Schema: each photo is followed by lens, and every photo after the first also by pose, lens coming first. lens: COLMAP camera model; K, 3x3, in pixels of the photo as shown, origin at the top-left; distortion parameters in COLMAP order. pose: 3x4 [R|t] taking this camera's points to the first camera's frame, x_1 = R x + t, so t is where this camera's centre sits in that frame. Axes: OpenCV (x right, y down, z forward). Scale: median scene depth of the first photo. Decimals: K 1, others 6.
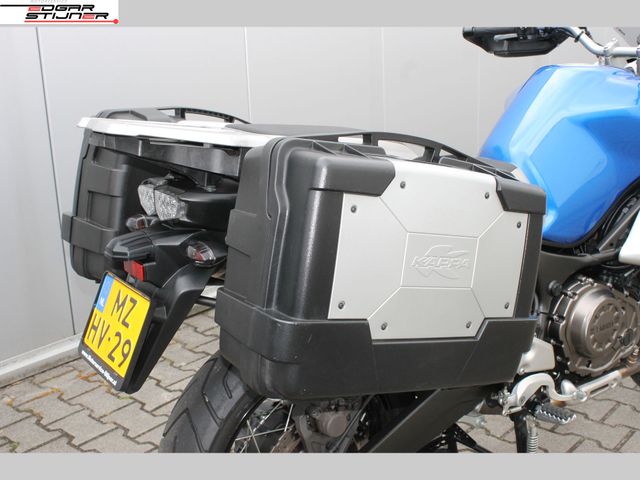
lens RADIAL K [[785.8, 0, 320.0], [0, 785.8, 240.0], [0, 0, 1]] dist [-0.096380, 0.126068]
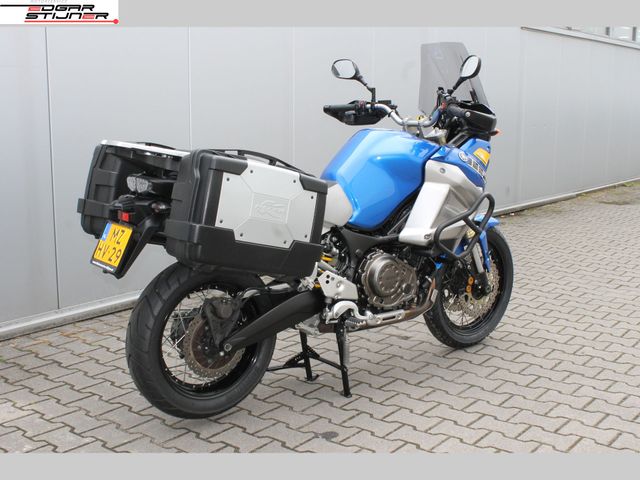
lens RADIAL K [[785.8, 0, 320.0], [0, 785.8, 240.0], [0, 0, 1]] dist [-0.096380, 0.126068]
pose [[0.997096, 0.032718, 0.068772, 0.117544], [-0.025941, 0.994925, -0.097216, 0.260866], [-0.071603, 0.095149, 0.992884, -0.944277]]
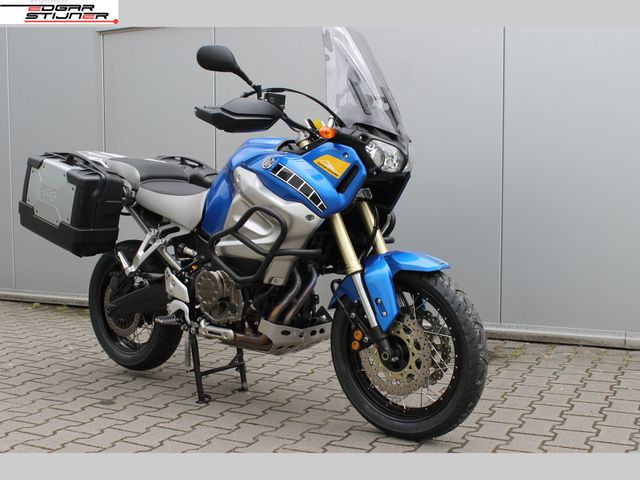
lens RADIAL K [[785.8, 0, 320.0], [0, 785.8, 240.0], [0, 0, 1]] dist [-0.096380, 0.126068]
pose [[0.257564, 0.101182, -0.960949, 2.619410], [-0.260579, 0.964930, 0.031758, -0.133730], [0.930462, 0.242223, 0.274898, 0.958303]]
